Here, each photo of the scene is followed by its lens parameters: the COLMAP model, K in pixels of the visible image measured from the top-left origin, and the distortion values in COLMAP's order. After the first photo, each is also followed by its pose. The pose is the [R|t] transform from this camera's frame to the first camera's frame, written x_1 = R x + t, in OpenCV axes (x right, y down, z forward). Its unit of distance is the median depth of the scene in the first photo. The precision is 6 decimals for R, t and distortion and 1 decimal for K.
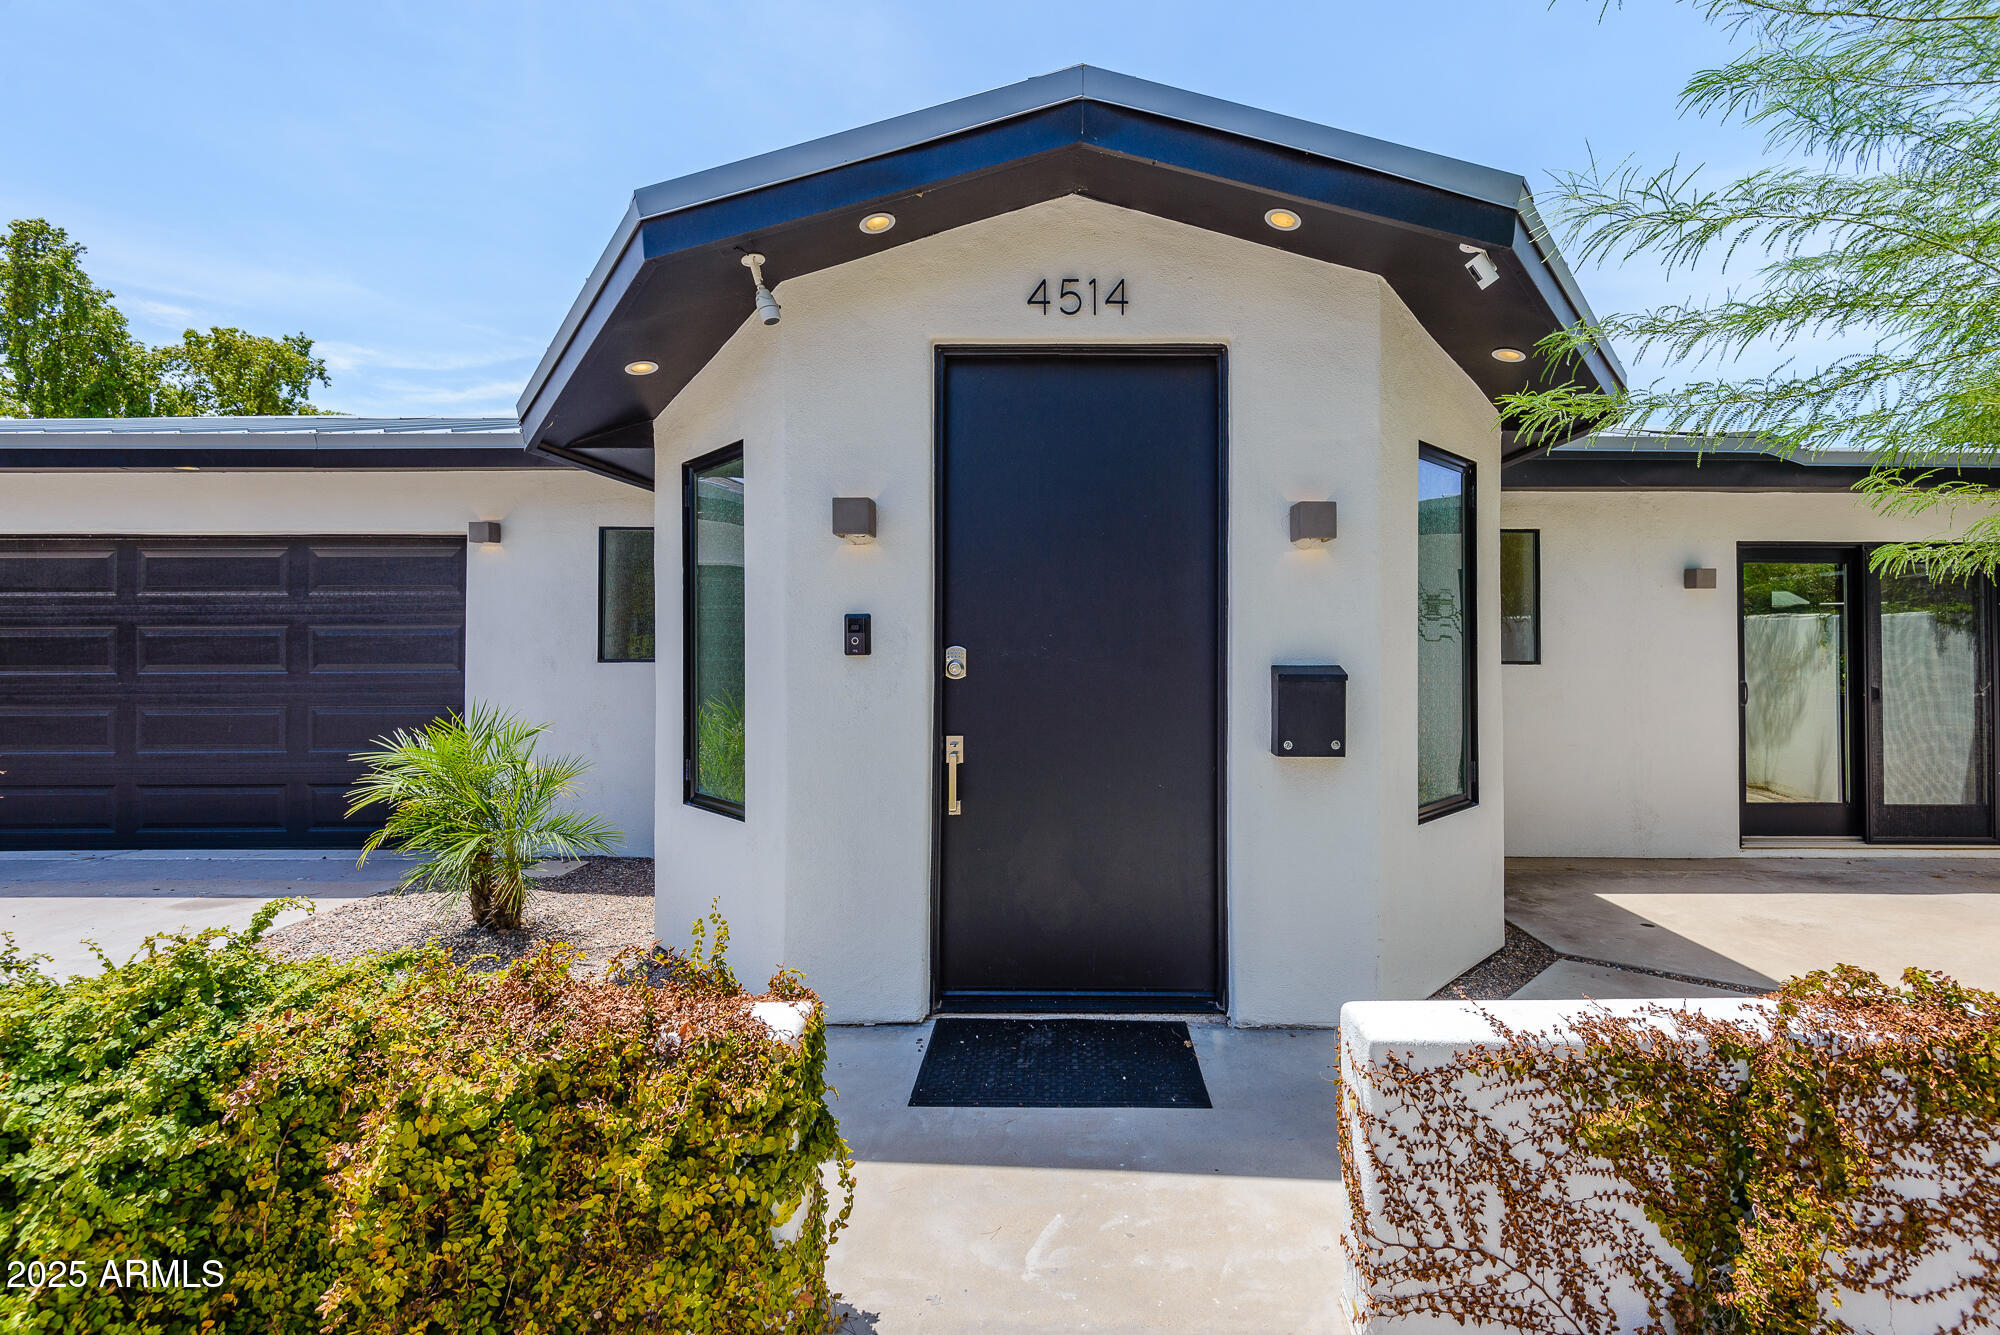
lens RADIAL K [[1022.0, 0, 1001.4], [0, 1022.0, 627.0], [0, 0, 1]] dist [-0.001794, -0.001104]
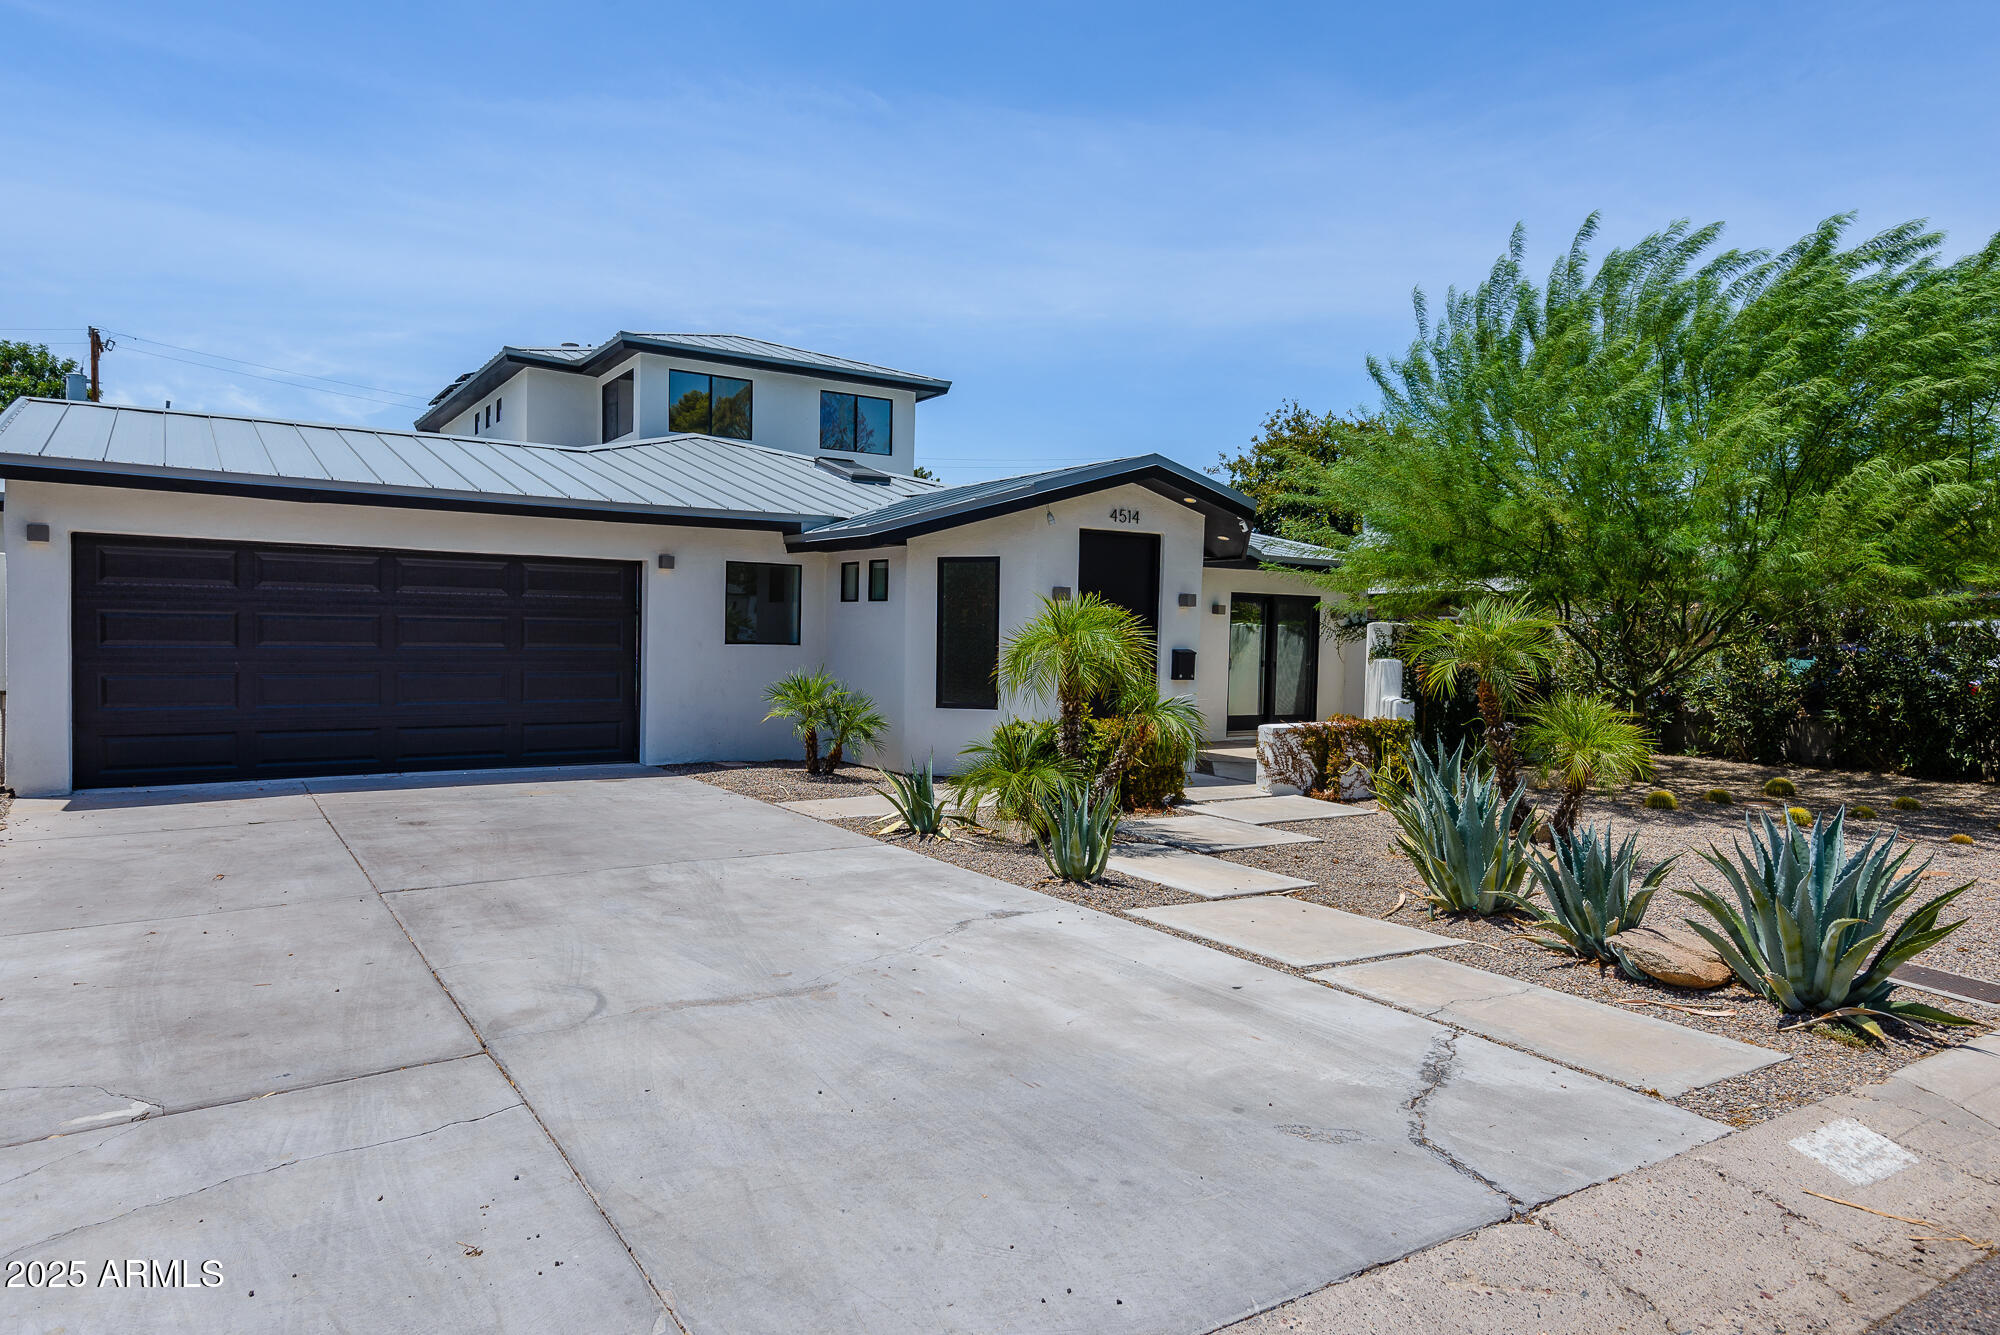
lens RADIAL K [[1234.5, 0, 1000.0], [0, 1234.5, 667.5], [0, 0, 1]] dist [0.000284, 0.000059]
pose [[0.830684, 0.001185, 0.556742, -2.083557], [-0.029463, 0.998690, 0.041834, -0.040230], [-0.555964, -0.051154, 0.829631, -1.629094]]
